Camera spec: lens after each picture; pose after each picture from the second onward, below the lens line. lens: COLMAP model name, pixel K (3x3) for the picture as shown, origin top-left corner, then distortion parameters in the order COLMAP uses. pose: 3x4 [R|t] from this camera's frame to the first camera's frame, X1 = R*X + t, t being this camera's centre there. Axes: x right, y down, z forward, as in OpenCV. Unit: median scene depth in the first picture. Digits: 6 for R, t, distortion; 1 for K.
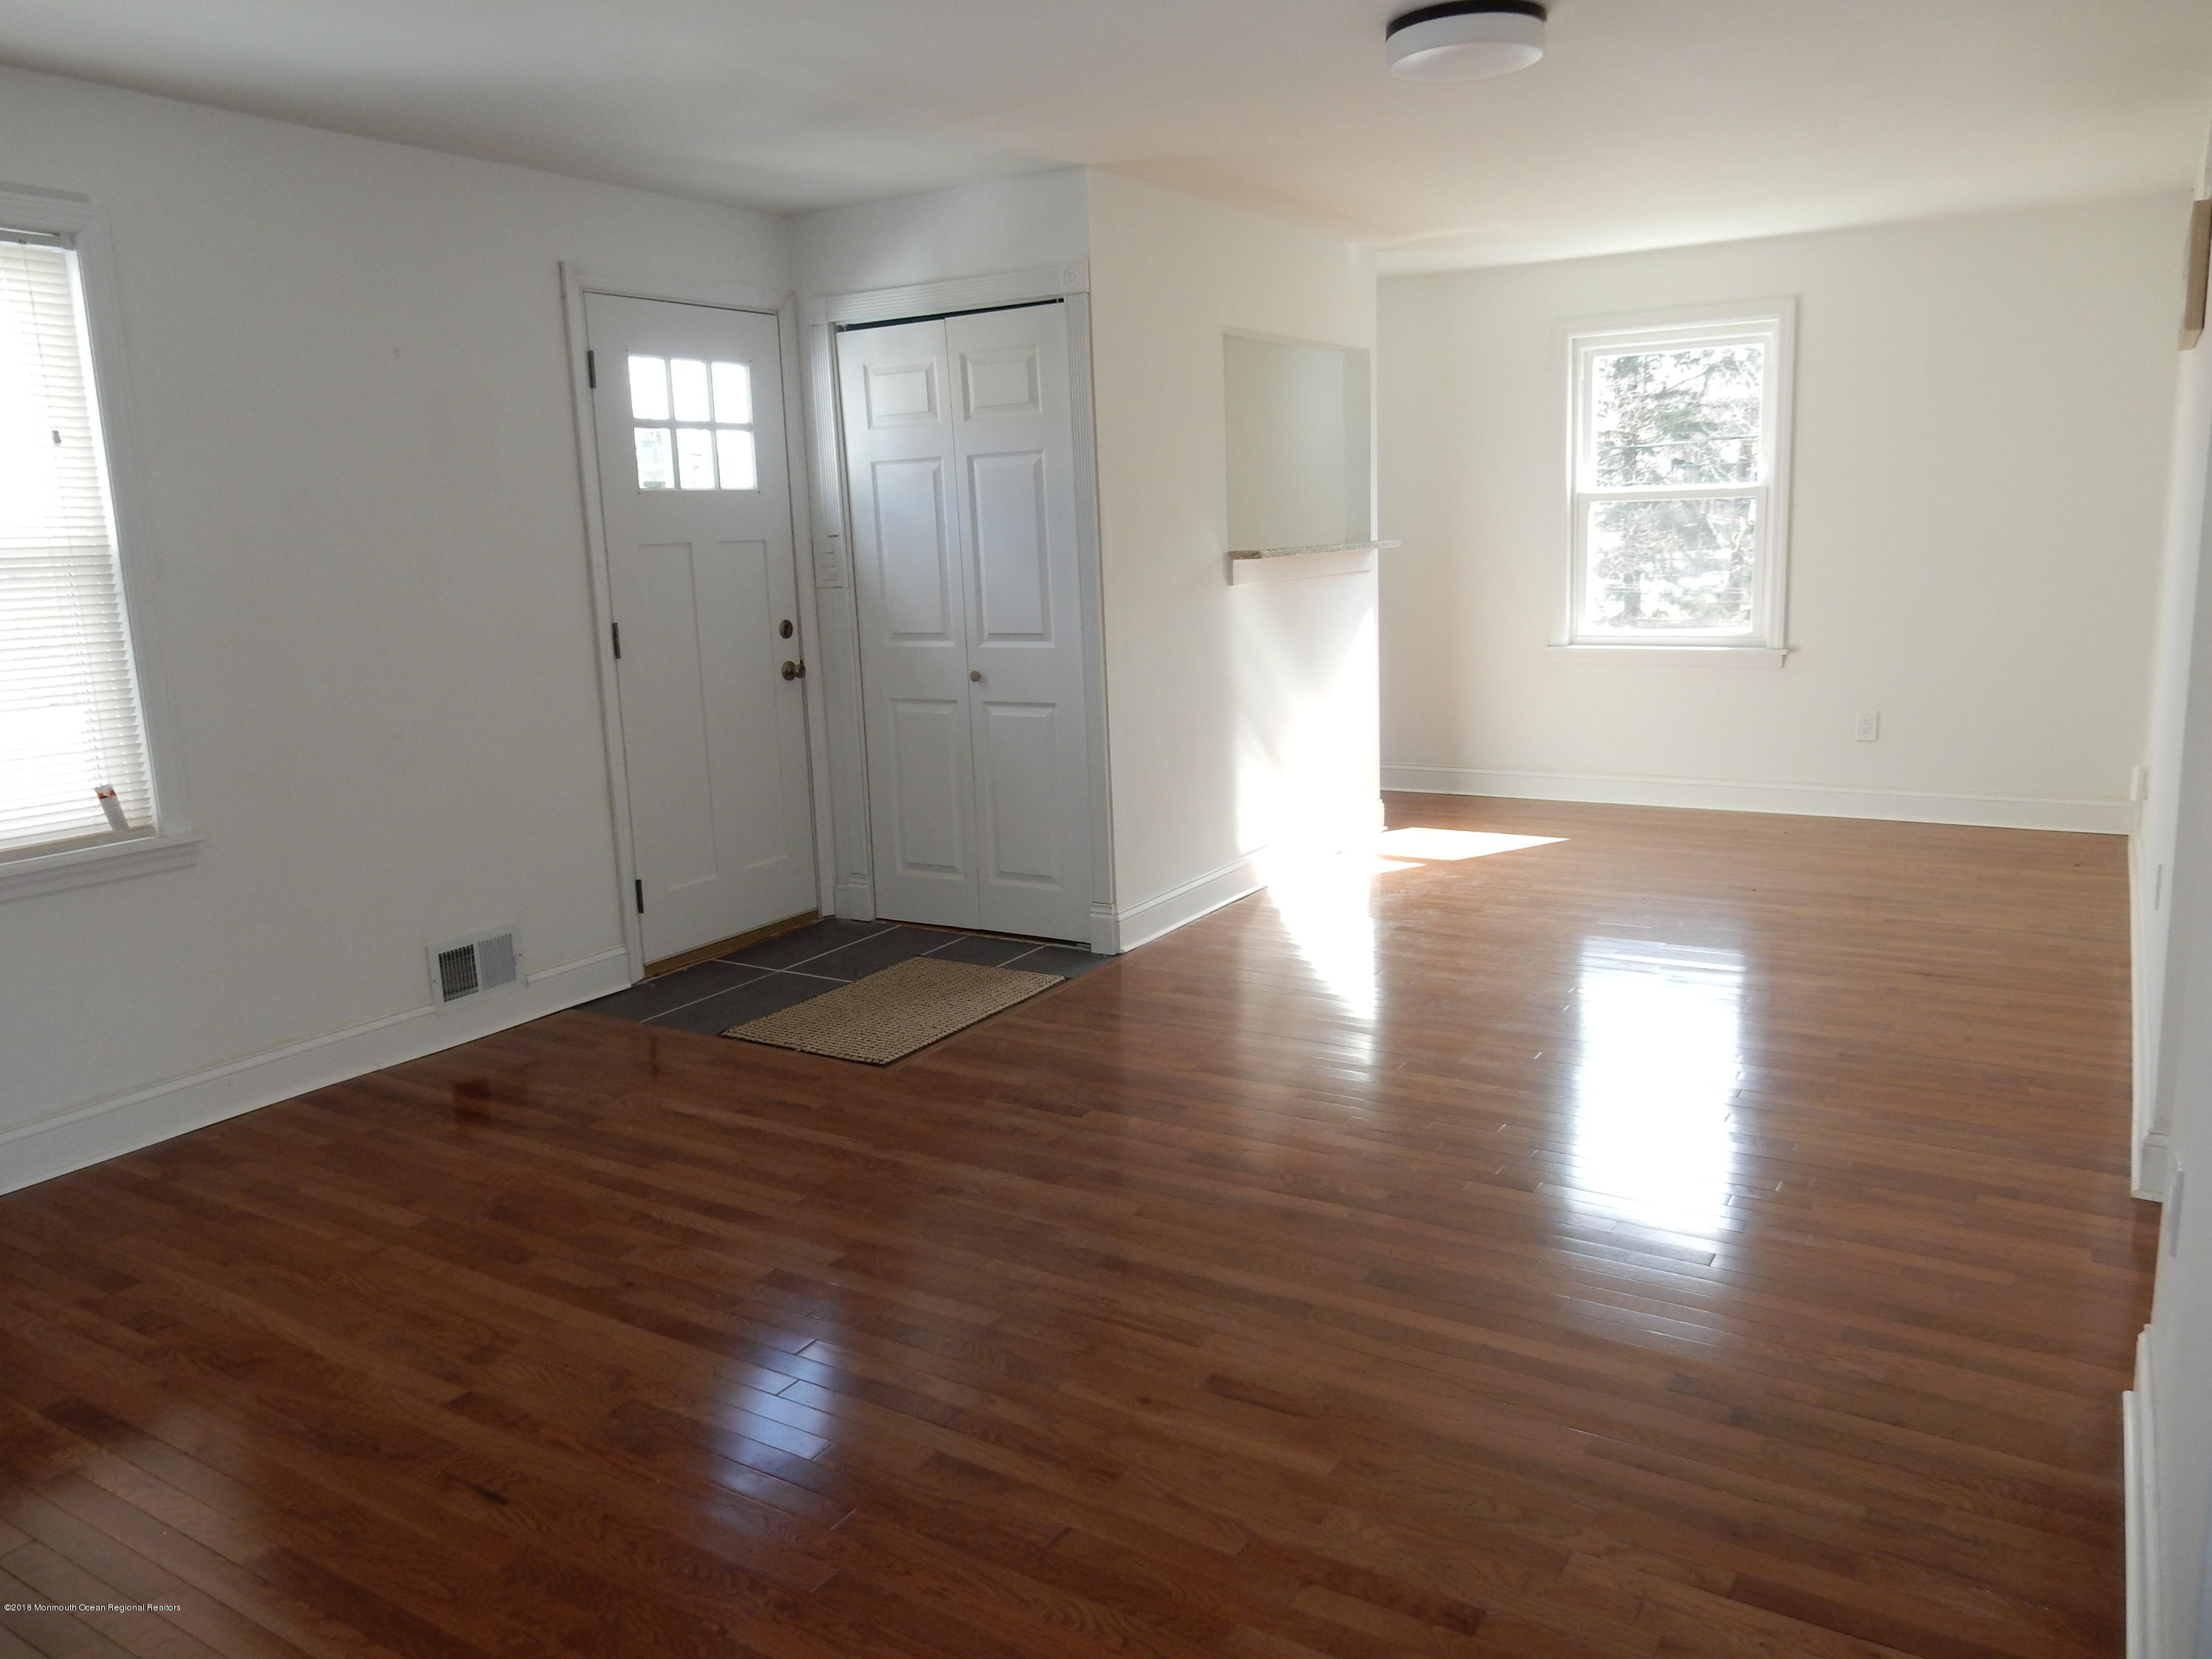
lens RADIAL K [[1613.7, 0, 1100.8], [0, 1613.7, 821.3], [0, 0, 1]] dist [-0.011049, 0.005841]
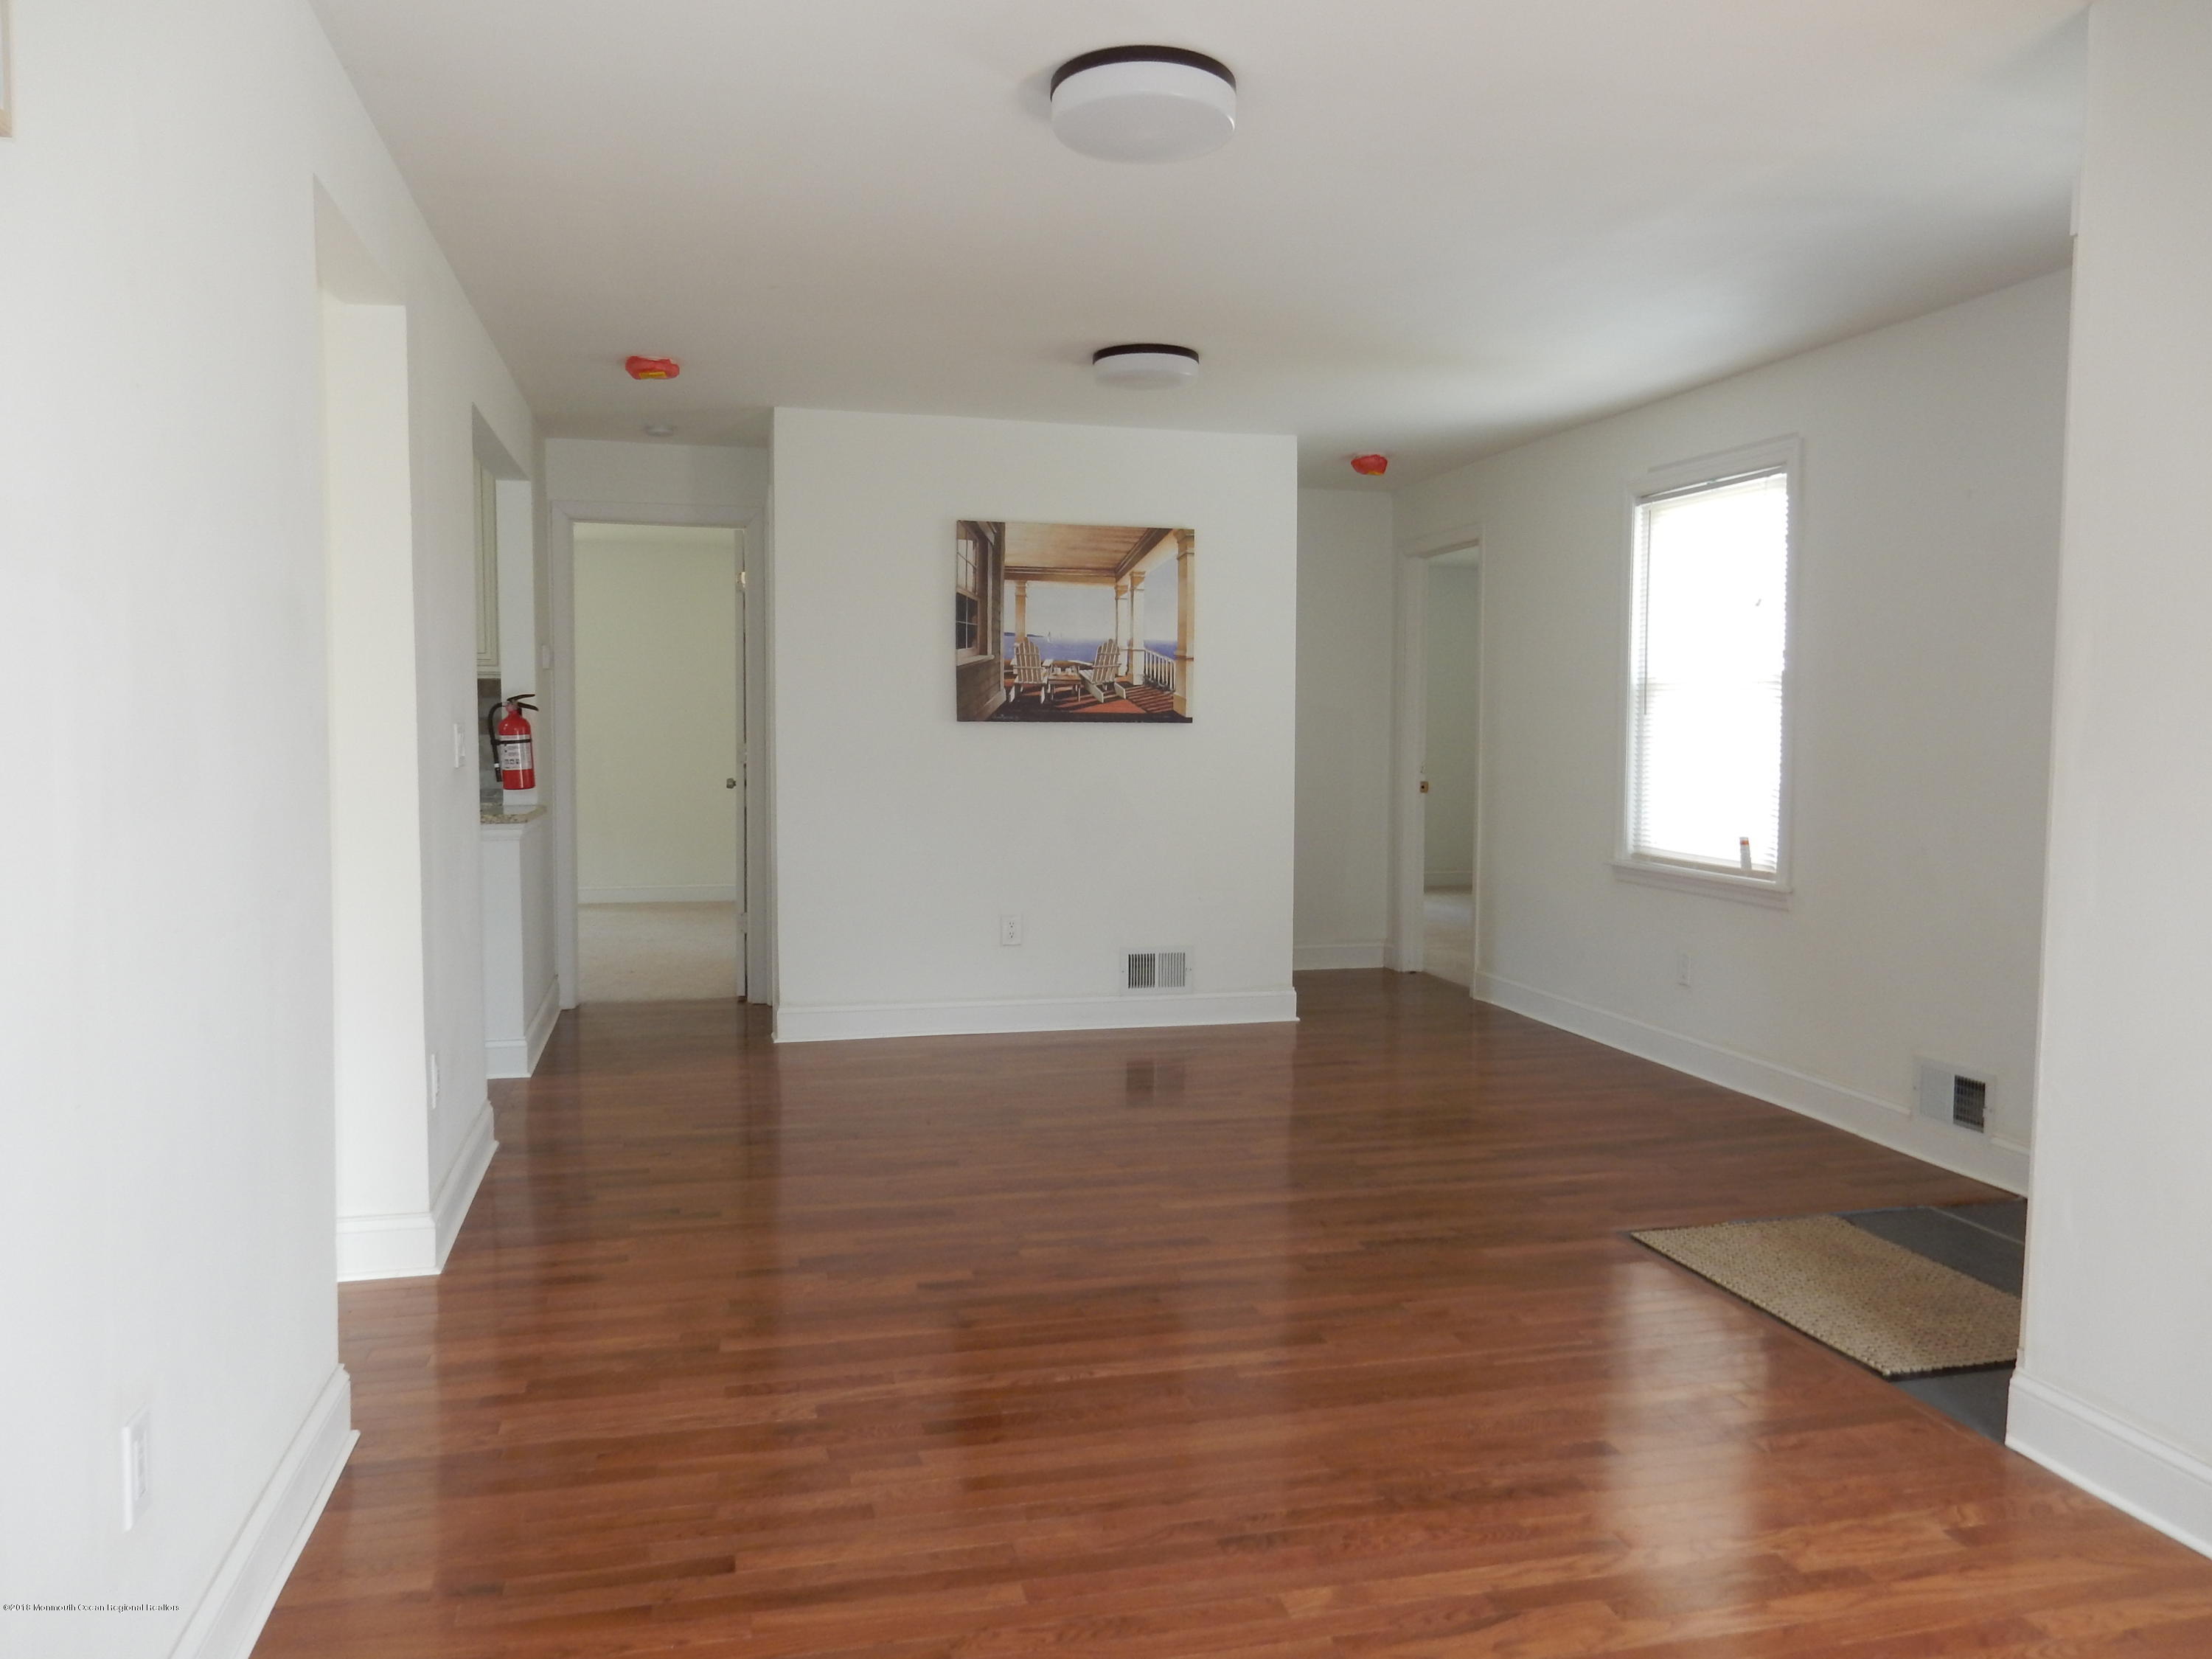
lens RADIAL K [[1613.7, 0, 1100.0], [0, 1613.7, 830.6], [0, 0, 1]] dist [-0.011049, 0.005841]
pose [[-0.688892, 0.077712, -0.720687, 0.840802], [-0.121845, 0.967675, 0.220815, -0.280431], [0.714550, 0.239930, -0.657154, 1.546140]]
